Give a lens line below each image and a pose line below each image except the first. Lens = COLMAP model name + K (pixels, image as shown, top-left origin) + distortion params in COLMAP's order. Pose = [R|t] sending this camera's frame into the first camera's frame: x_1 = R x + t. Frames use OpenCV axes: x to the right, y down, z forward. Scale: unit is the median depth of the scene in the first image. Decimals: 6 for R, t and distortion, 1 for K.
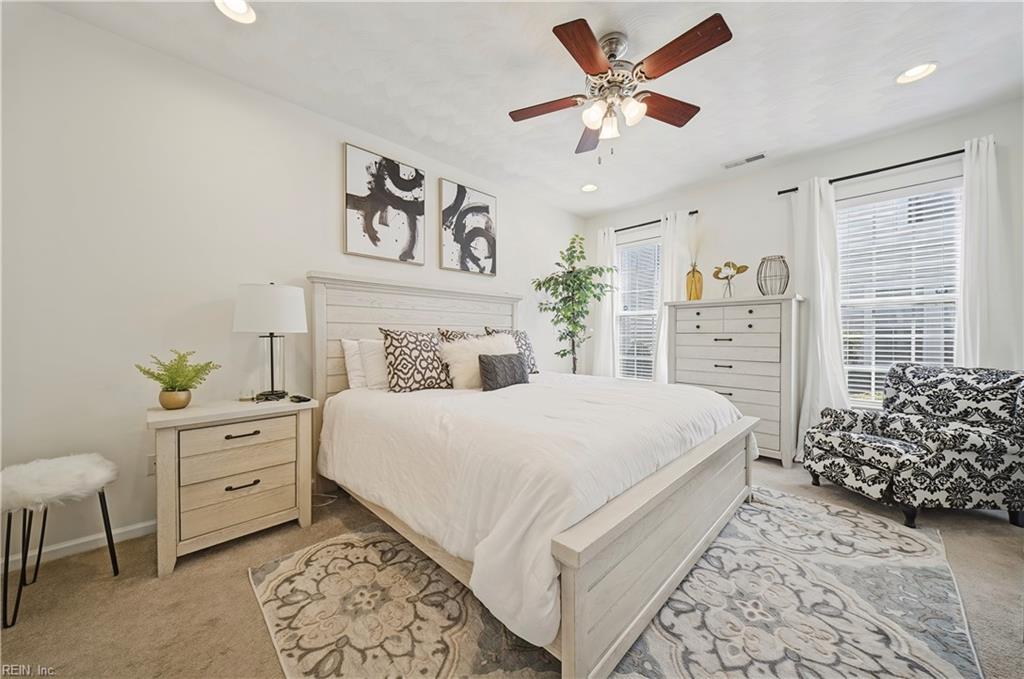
lens RADIAL K [[357.2, 0, 506.2], [0, 357.2, 338.4], [0, 0, 1]] dist [0.004649, -0.003881]
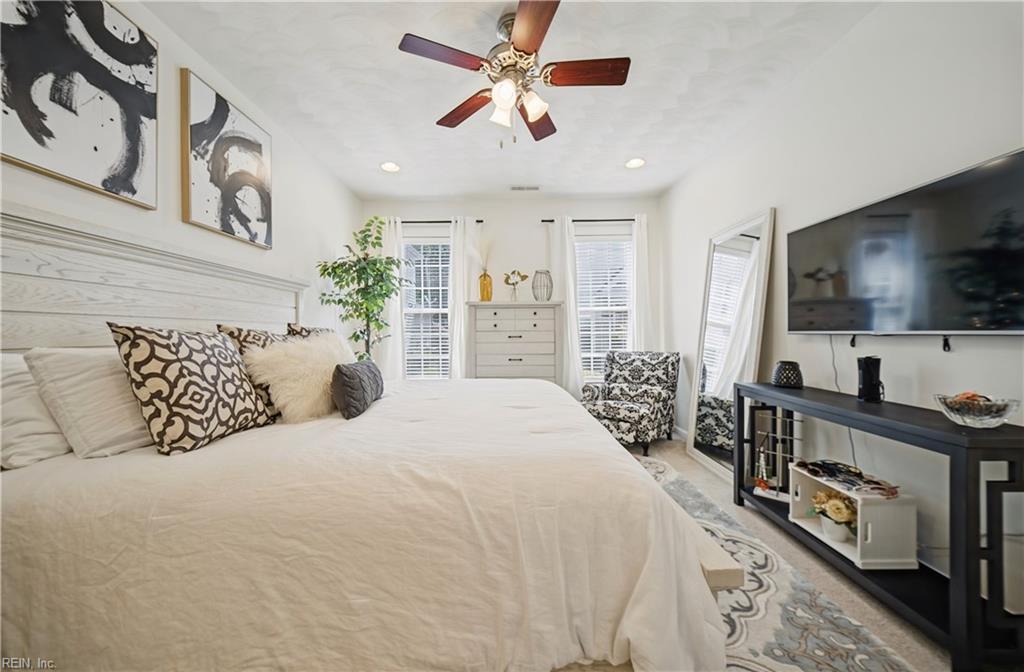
lens RADIAL K [[357.2, 0, 508.6], [0, 357.2, 331.8], [0, 0, 1]] dist [0.004649, -0.003881]
pose [[0.688898, -0.005112, 0.724840, -0.270600], [0.014947, 0.999863, -0.007155, -0.005226], [-0.724704, 0.015763, 0.688880, 0.242399]]
